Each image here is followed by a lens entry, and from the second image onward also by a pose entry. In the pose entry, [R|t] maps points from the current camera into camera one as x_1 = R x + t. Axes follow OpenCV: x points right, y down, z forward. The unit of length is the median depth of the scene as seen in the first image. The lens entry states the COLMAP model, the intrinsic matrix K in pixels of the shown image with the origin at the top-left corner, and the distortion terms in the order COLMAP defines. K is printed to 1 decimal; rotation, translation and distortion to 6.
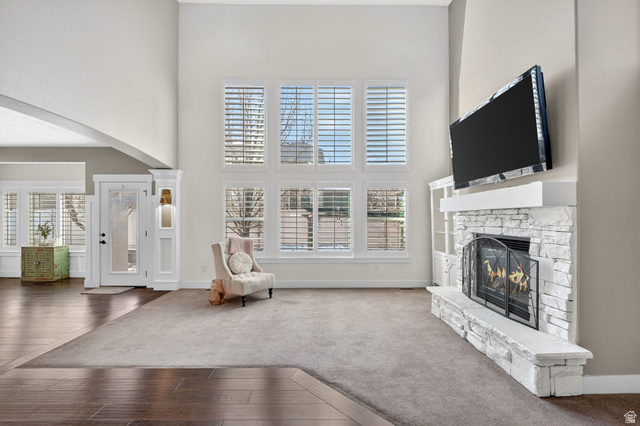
lens RADIAL K [[262.3, 0, 319.1], [0, 262.3, 217.6], [0, 0, 1]] dist [-0.000051, -0.000109]
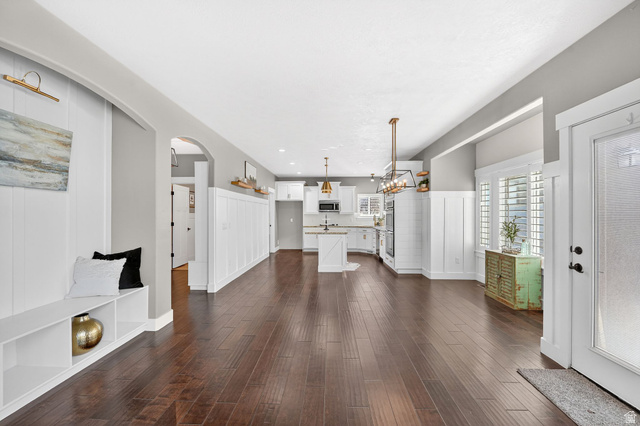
lens RADIAL K [[262.3, 0, 319.3], [0, 262.3, 214.7], [0, 0, 1]] dist [-0.000051, -0.000109]
pose [[-0.043606, 0.002339, -0.999046, -0.350994], [0.003962, 0.999990, 0.002169, 0.005594], [0.999041, -0.003863, -0.043615, 0.550544]]
